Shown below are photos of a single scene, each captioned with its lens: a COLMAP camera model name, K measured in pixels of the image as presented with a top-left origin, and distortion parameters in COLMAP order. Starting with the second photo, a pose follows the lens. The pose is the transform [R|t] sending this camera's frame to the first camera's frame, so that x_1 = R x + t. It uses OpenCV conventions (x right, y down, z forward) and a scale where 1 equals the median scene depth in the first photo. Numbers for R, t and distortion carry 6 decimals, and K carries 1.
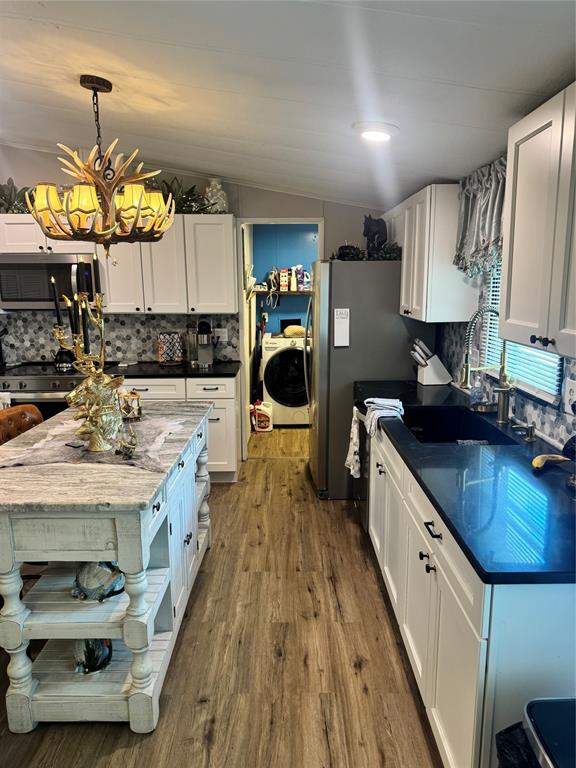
lens RADIAL K [[542.1, 0, 272.0], [0, 542.1, 397.2], [0, 0, 1]] dist [0.079748, -0.103315]
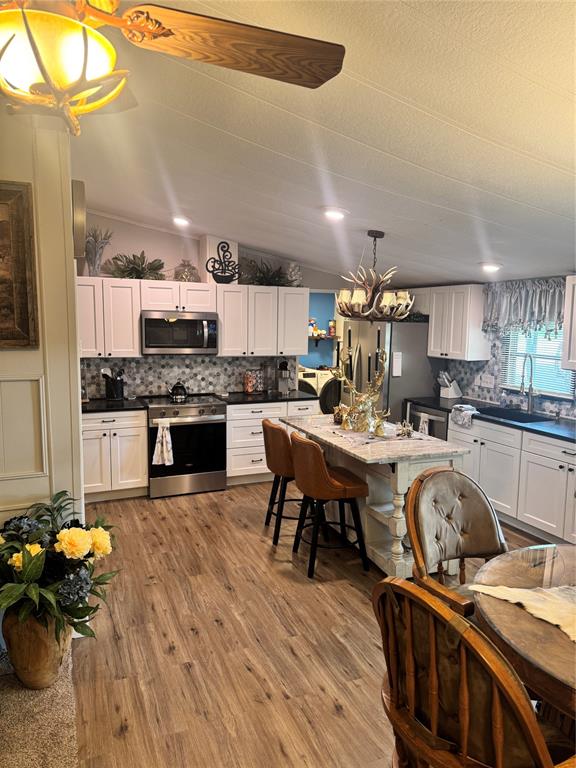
lens RADIAL K [[542.1, 0, 288.7], [0, 542.1, 386.4], [0, 0, 1]] dist [0.079748, -0.103315]
pose [[0.923186, -0.027306, 0.383382, -0.607278], [0.061280, 0.995171, -0.076681, 0.027763], [-0.379436, 0.094284, 0.920401, -0.245062]]
